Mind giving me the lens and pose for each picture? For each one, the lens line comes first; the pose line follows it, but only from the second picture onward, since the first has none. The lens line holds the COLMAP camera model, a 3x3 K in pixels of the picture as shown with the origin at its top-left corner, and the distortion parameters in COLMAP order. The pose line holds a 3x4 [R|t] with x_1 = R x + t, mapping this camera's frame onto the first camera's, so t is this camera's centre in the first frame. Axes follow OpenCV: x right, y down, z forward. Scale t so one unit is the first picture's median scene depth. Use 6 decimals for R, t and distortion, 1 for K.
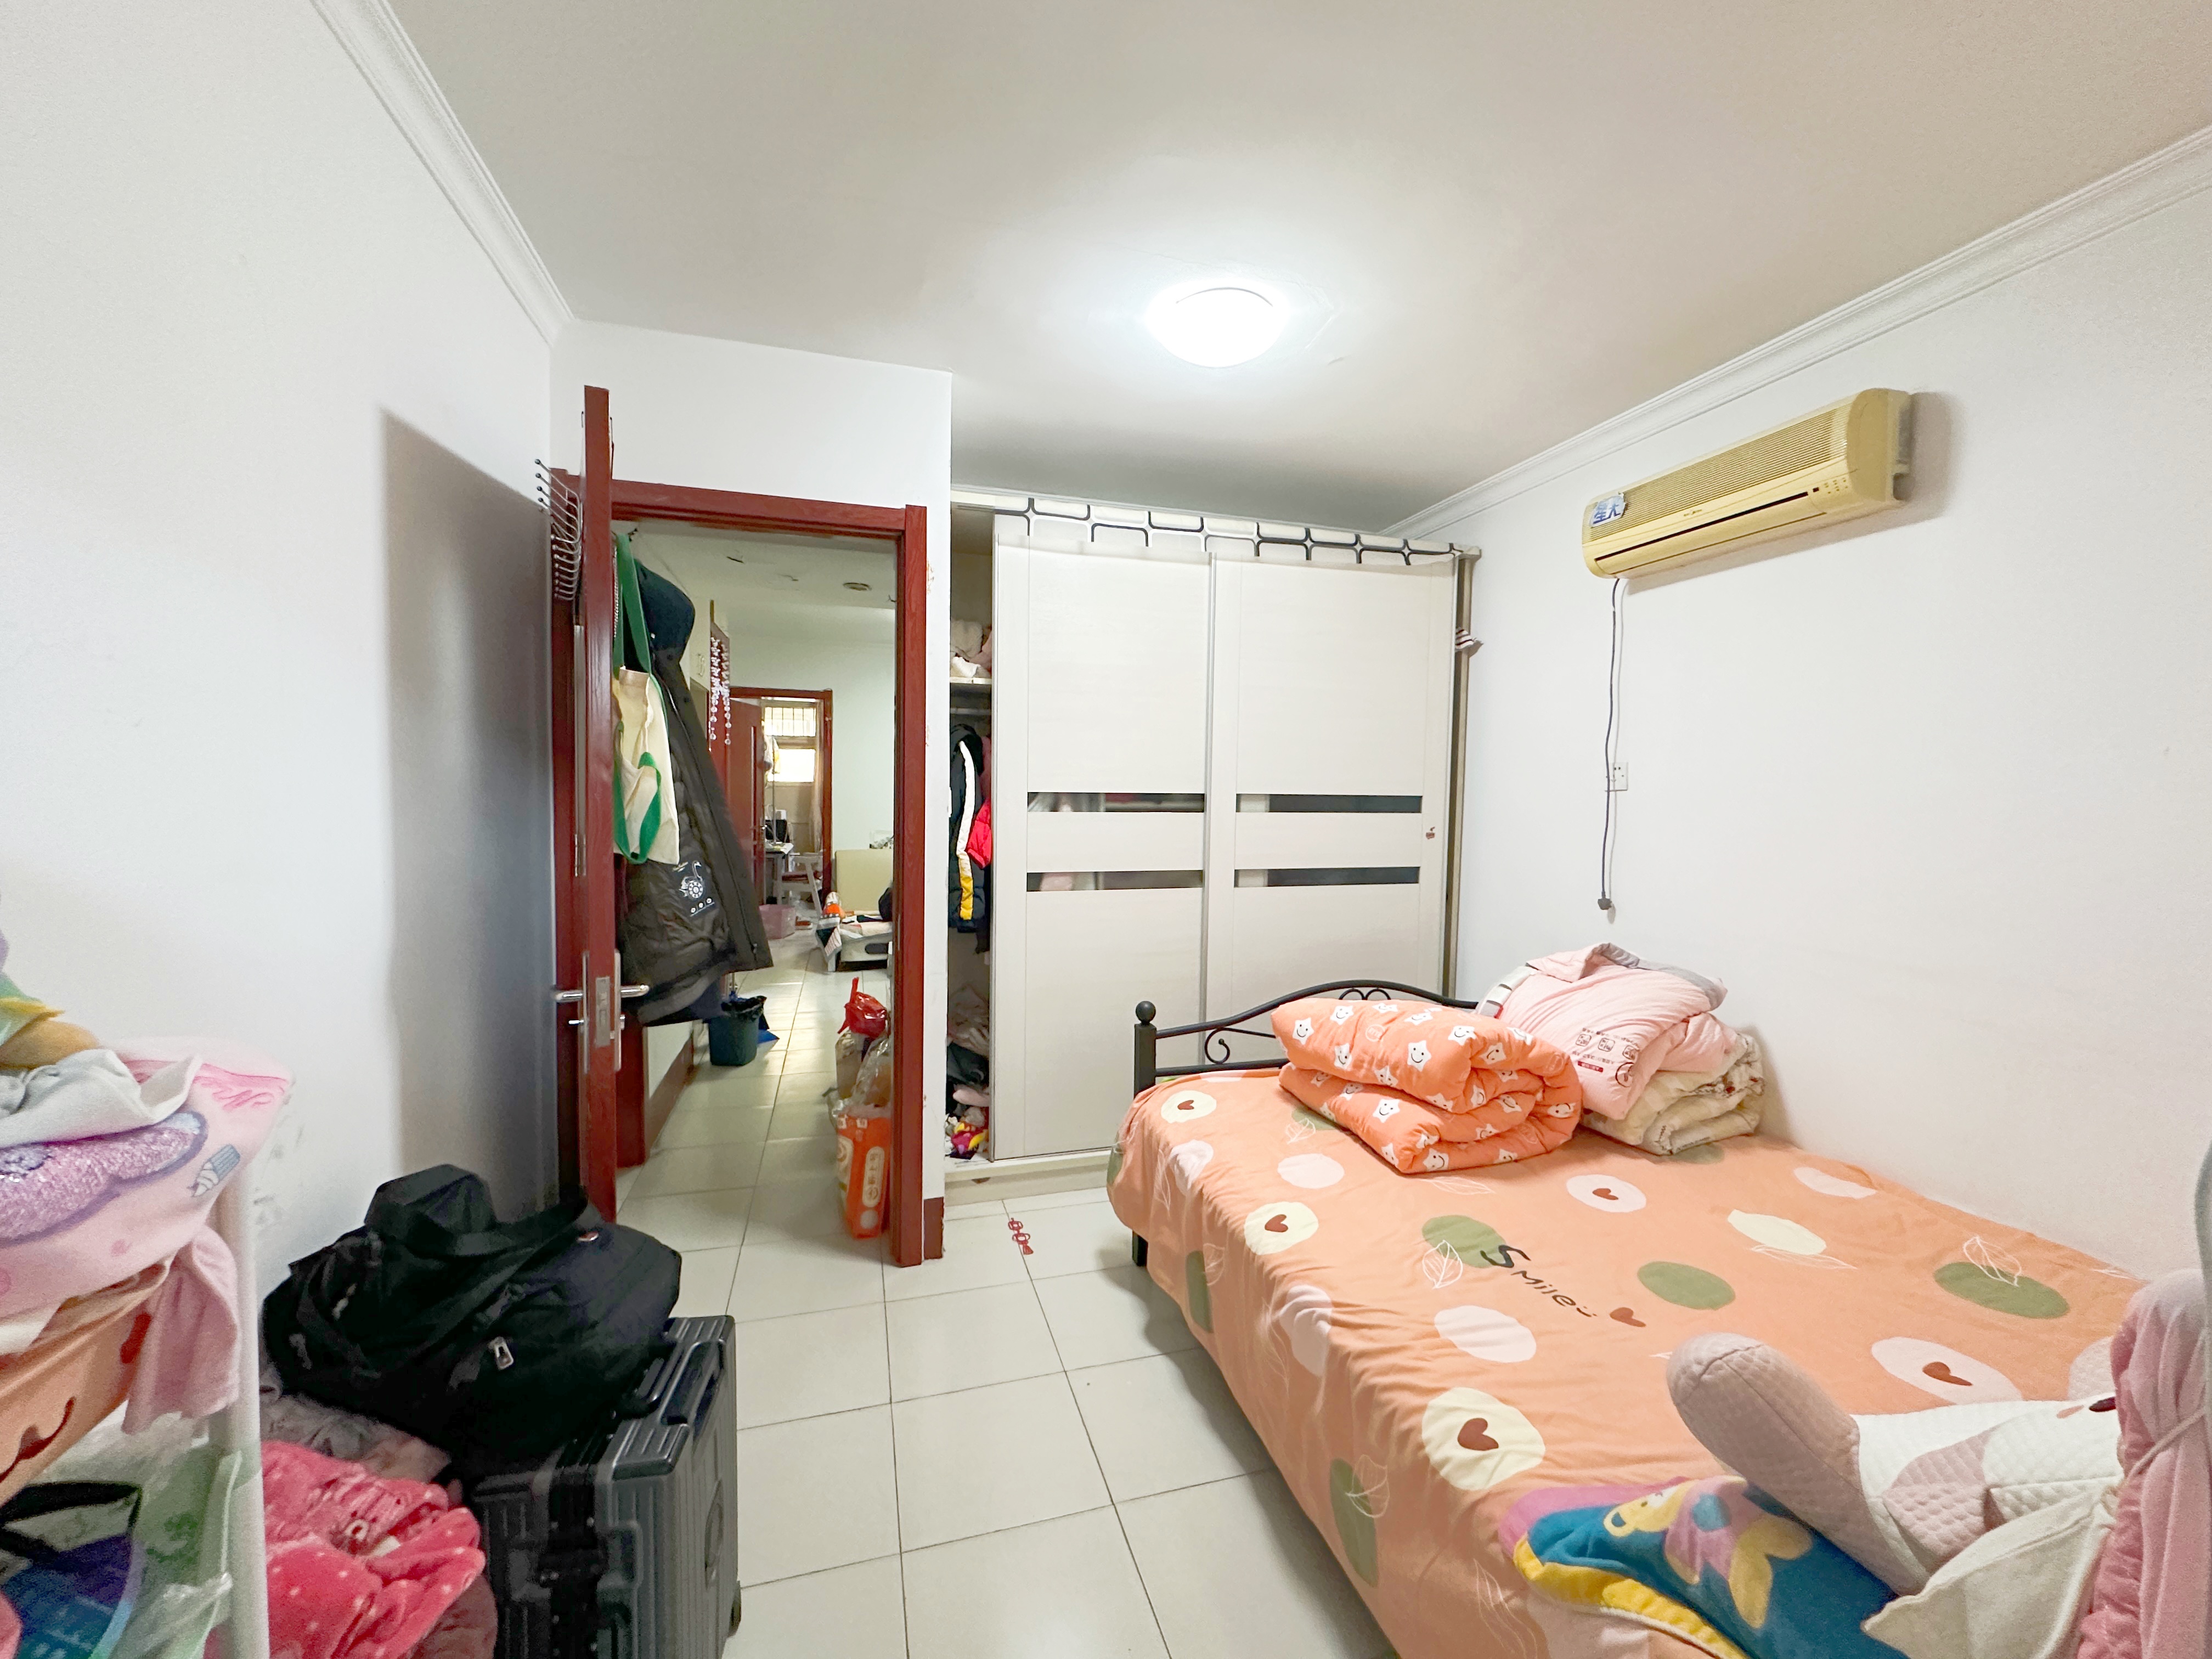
lens RADIAL K [[887.1, 0, 1098.8], [0, 887.1, 826.4], [0, 0, 1]] dist [0.001682, 0.000009]
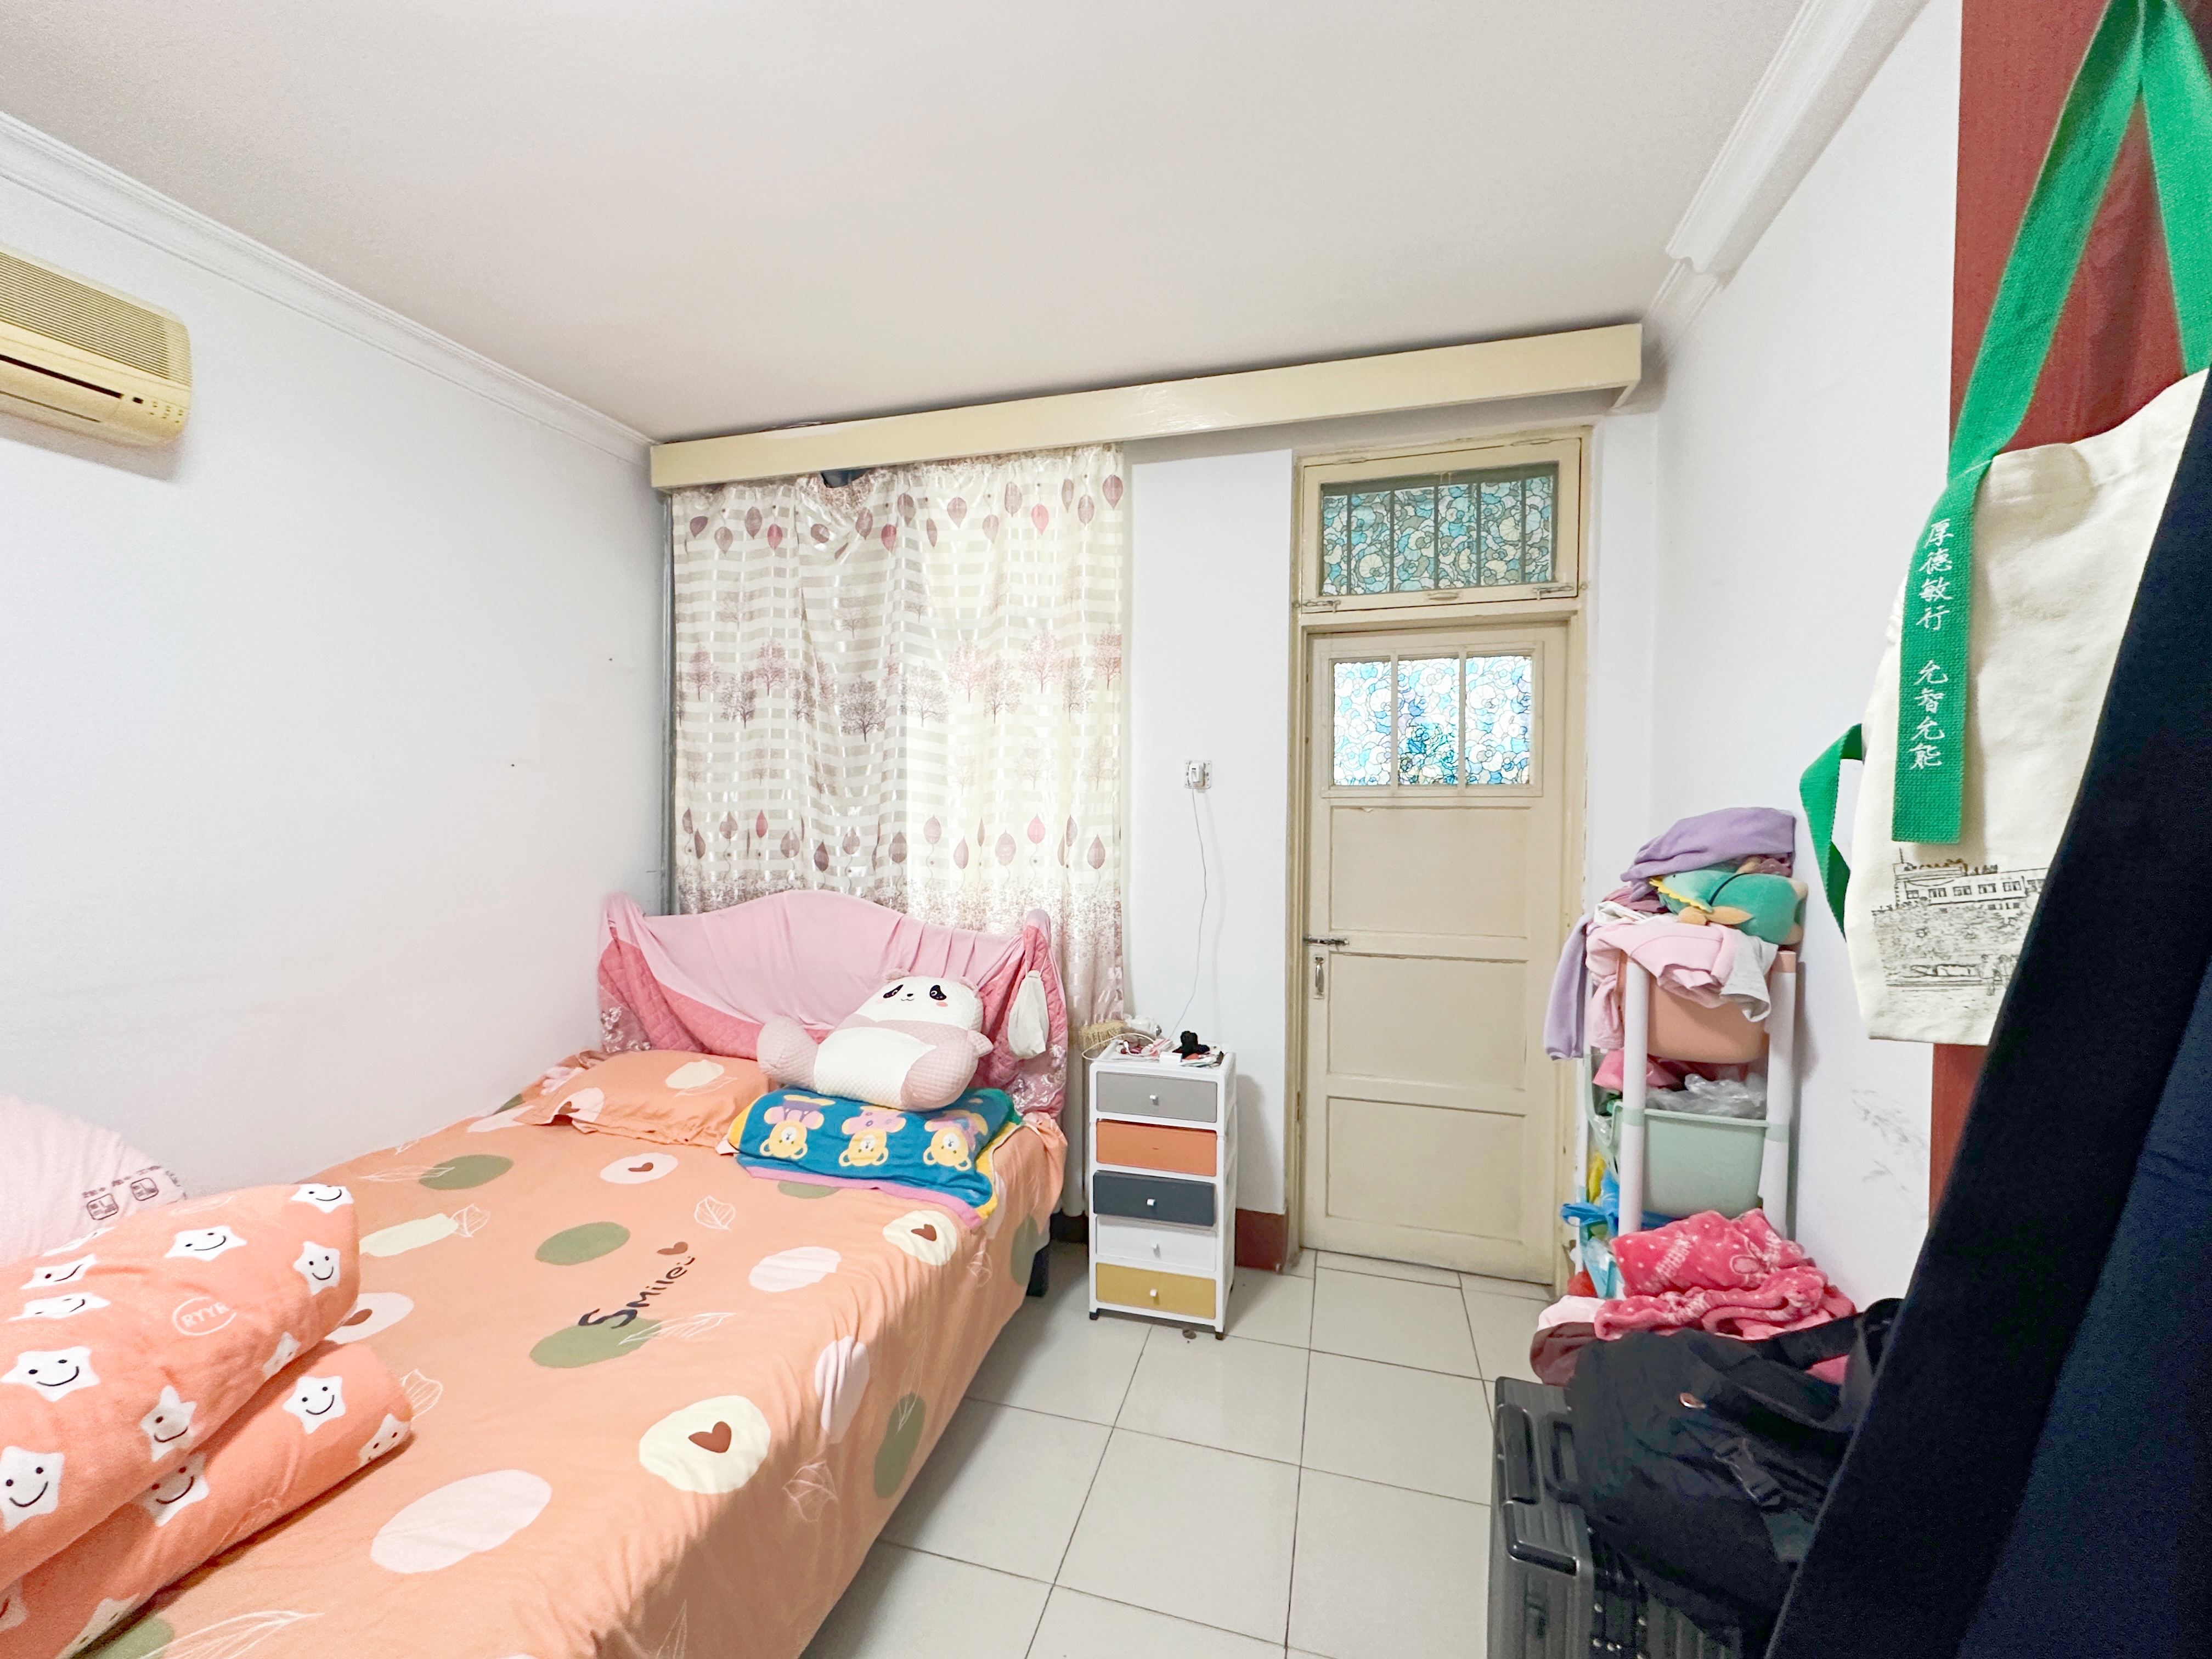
lens RADIAL K [[887.1, 0, 1098.8], [0, 887.1, 826.4], [0, 0, 1]] dist [0.001682, 0.000009]
pose [[-0.852283, -0.031633, 0.522124, -0.356248], [0.004569, 0.997681, 0.067903, -0.053554], [-0.523061, 0.060258, -0.850162, 1.296203]]
